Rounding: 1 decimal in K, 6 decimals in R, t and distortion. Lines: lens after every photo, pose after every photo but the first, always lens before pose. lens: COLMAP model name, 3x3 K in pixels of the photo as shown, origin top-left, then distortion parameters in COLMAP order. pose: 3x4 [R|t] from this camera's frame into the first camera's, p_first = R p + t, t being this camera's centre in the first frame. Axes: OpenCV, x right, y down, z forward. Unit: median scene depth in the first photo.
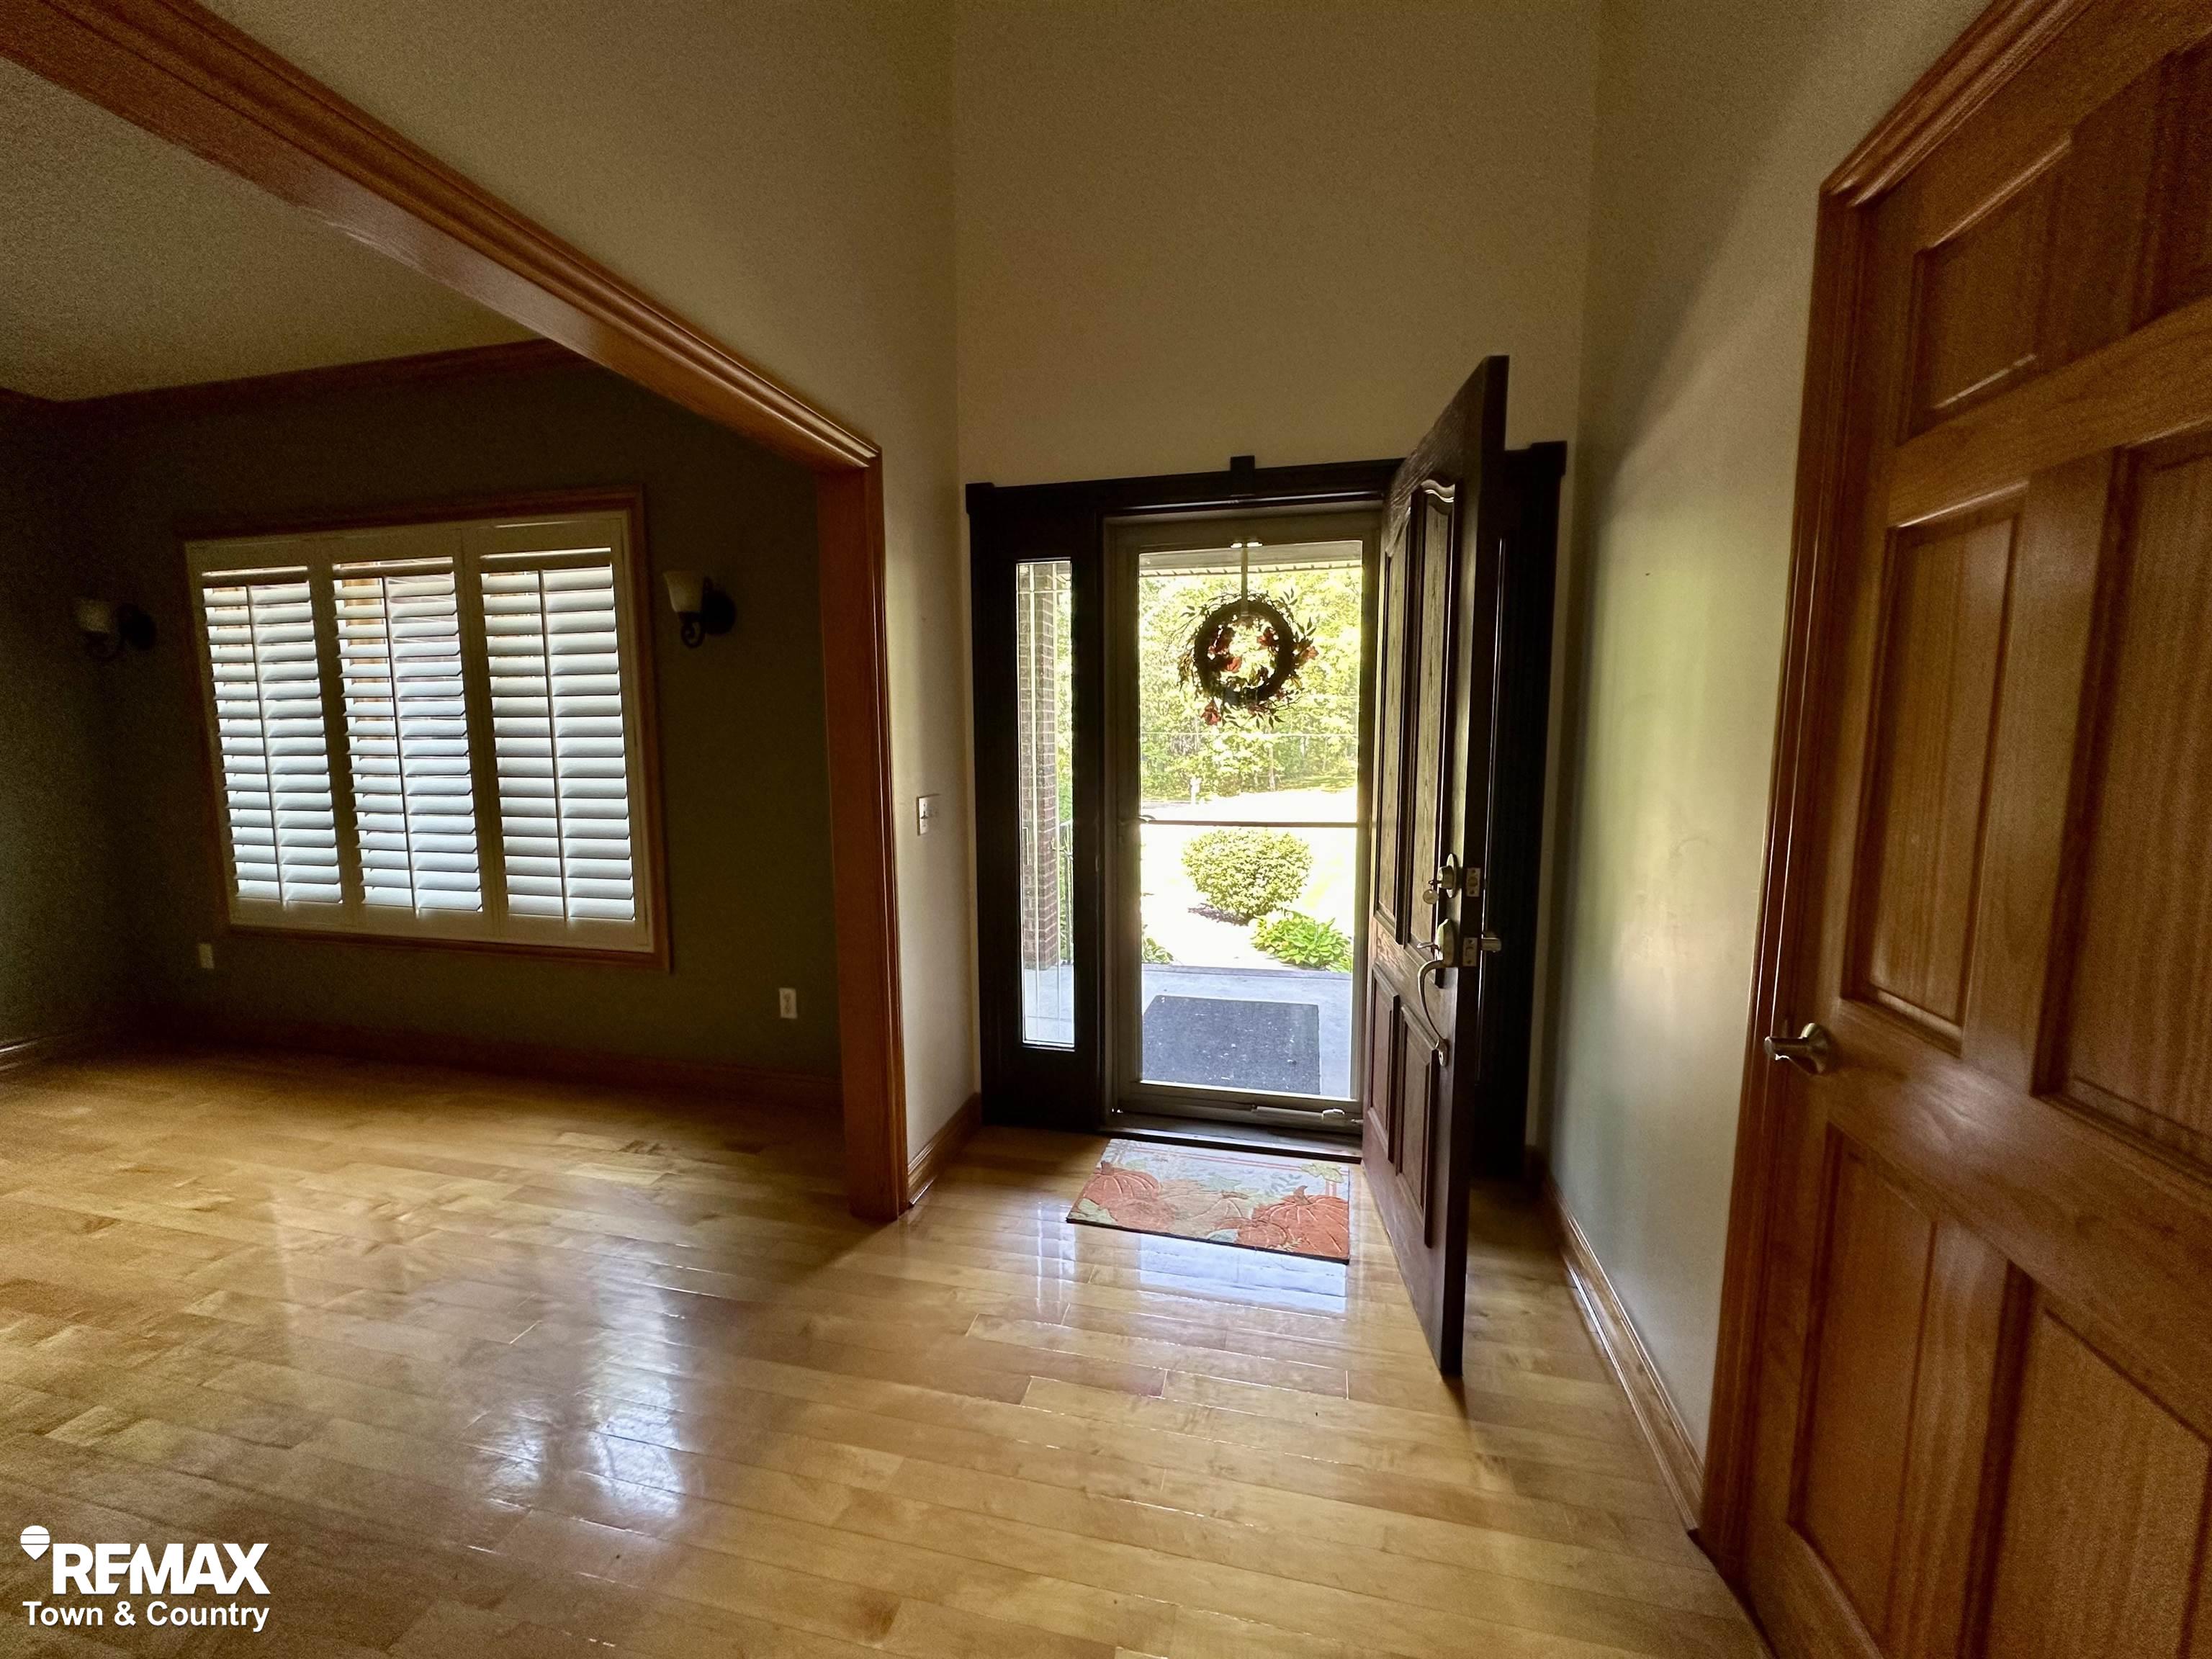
lens RADIAL K [[878.8, 0, 1099.3], [0, 878.8, 829.3], [0, 0, 1]] dist [0.000182, 0.000001]
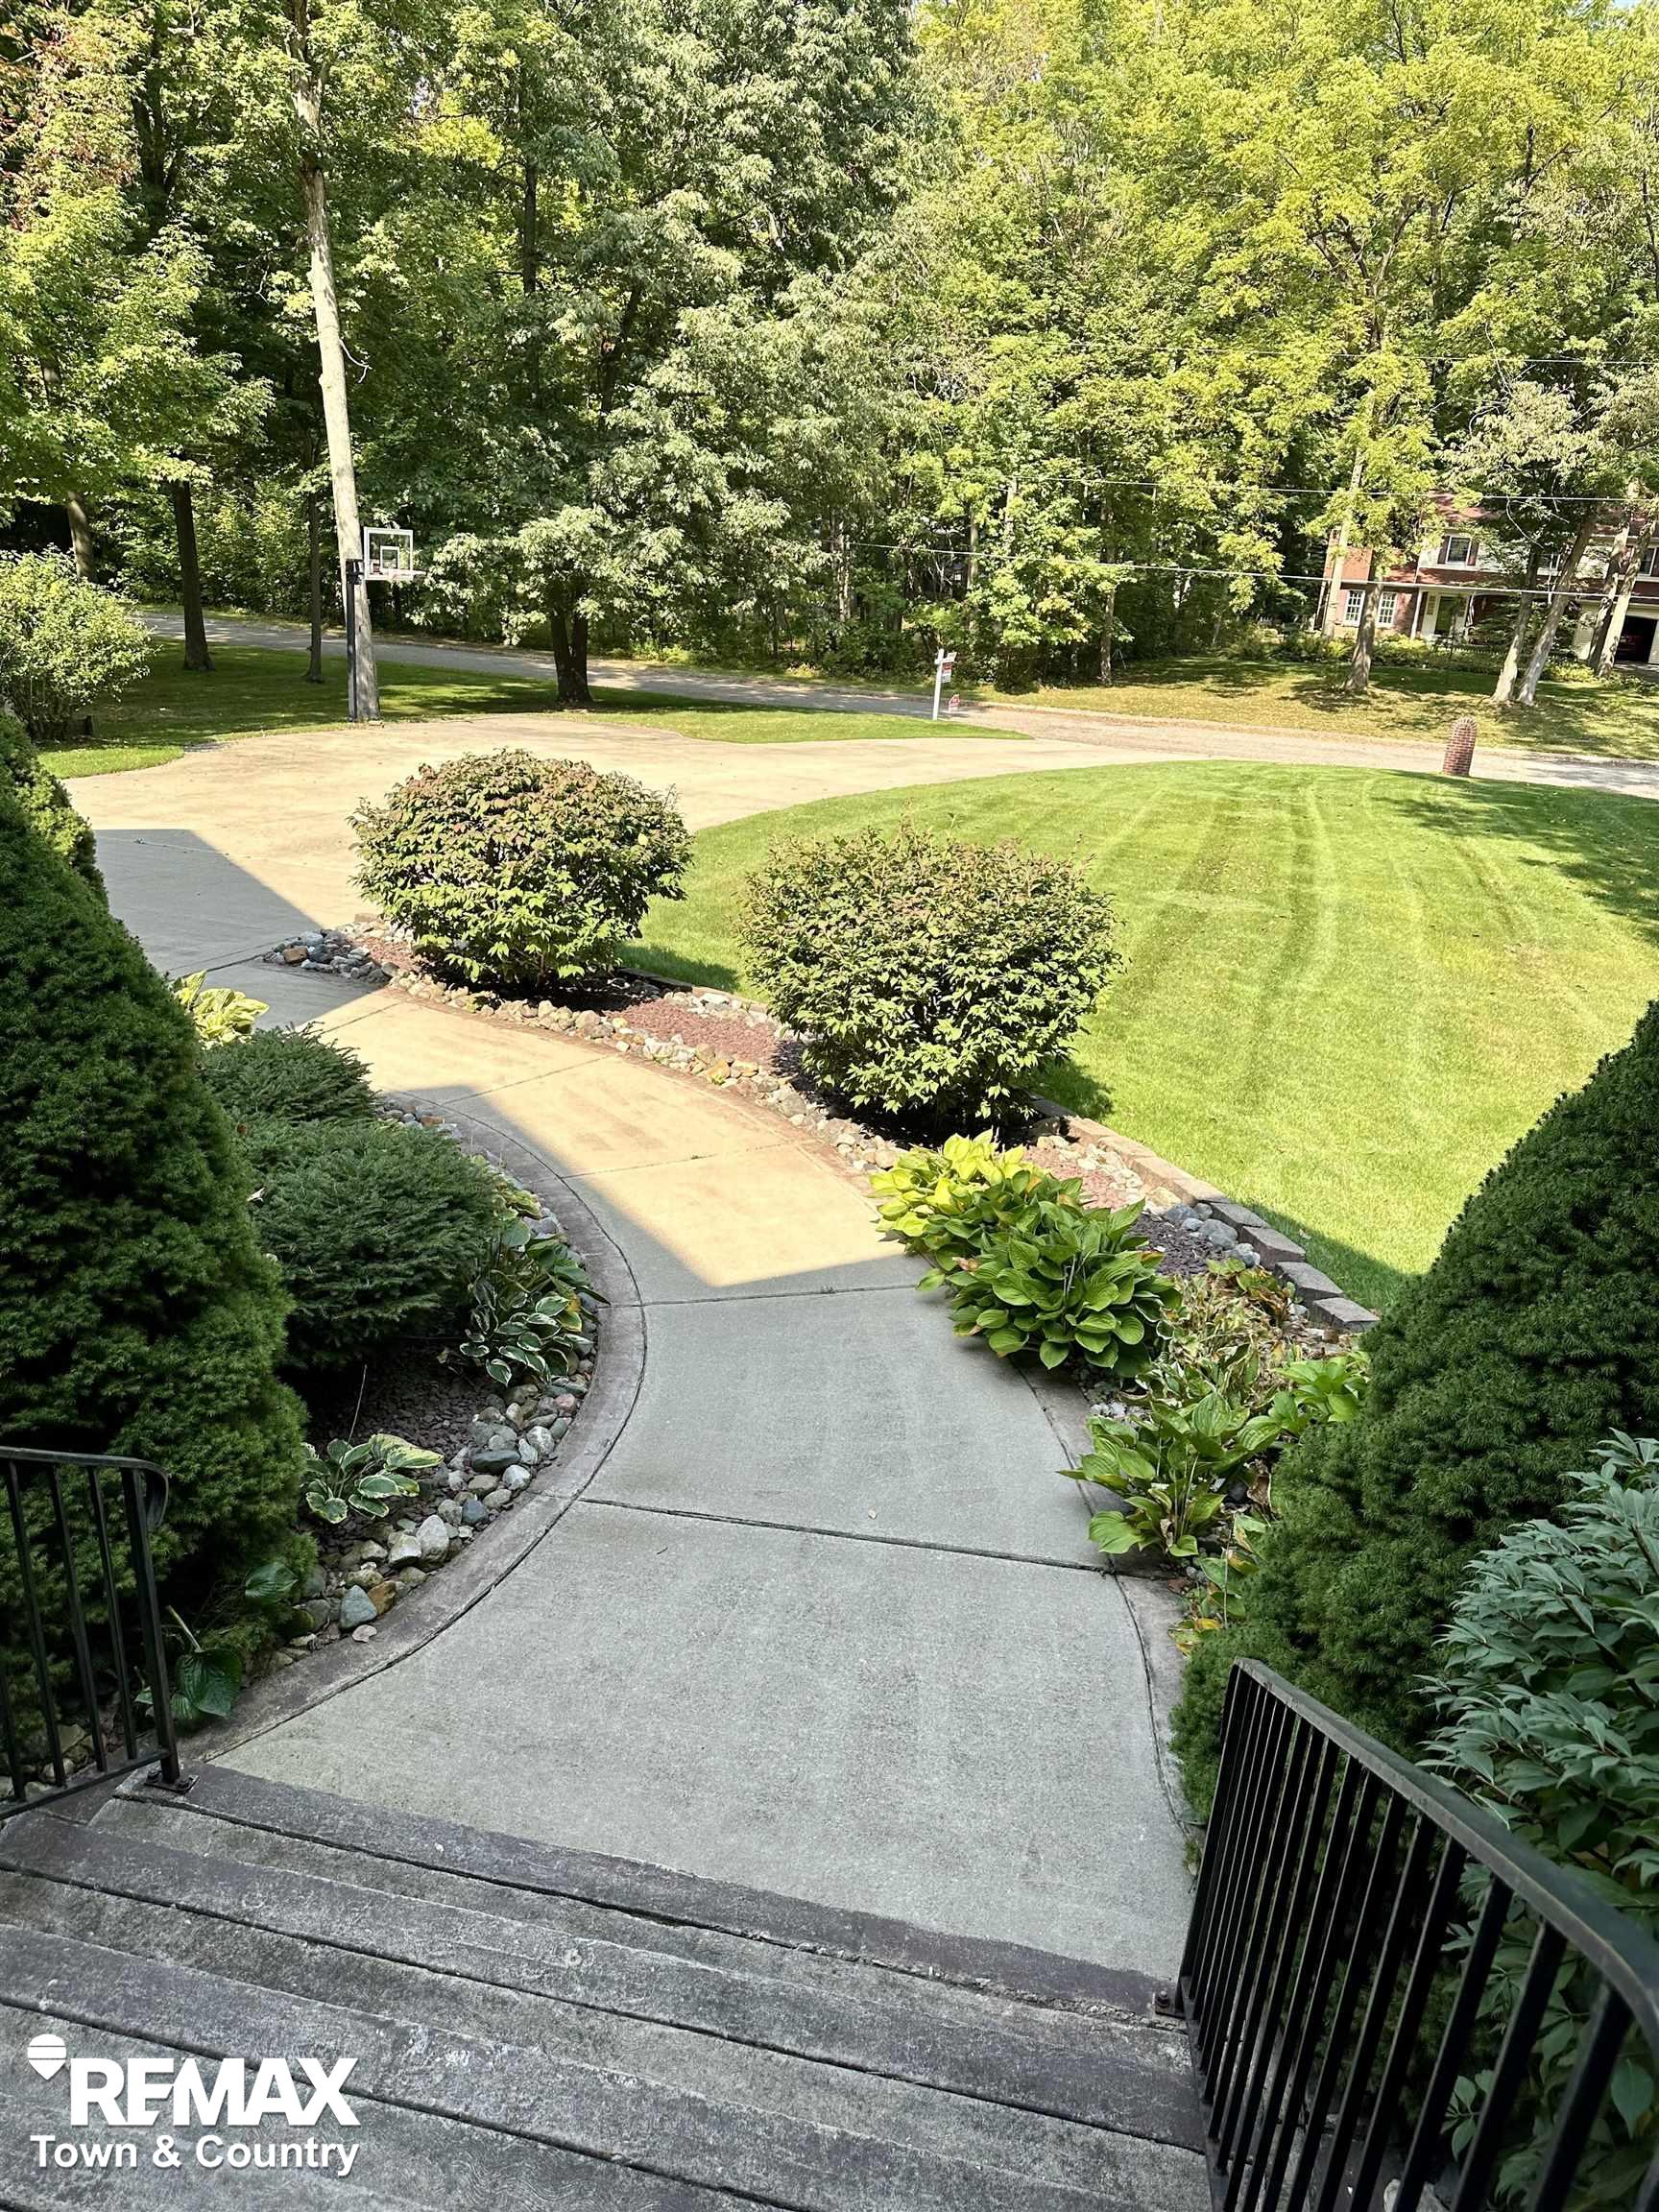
lens RADIAL K [[1526.4, 0, 835.2], [0, 1526.4, 1113.0], [0, 0, 1]] dist [-0.002815, -0.000425]
pose [[0.998312, 0.050406, 0.028848, 0.033050], [-0.055952, 0.967885, 0.245087, -0.012945], [-0.015568, -0.246287, 0.969072, 0.113131]]
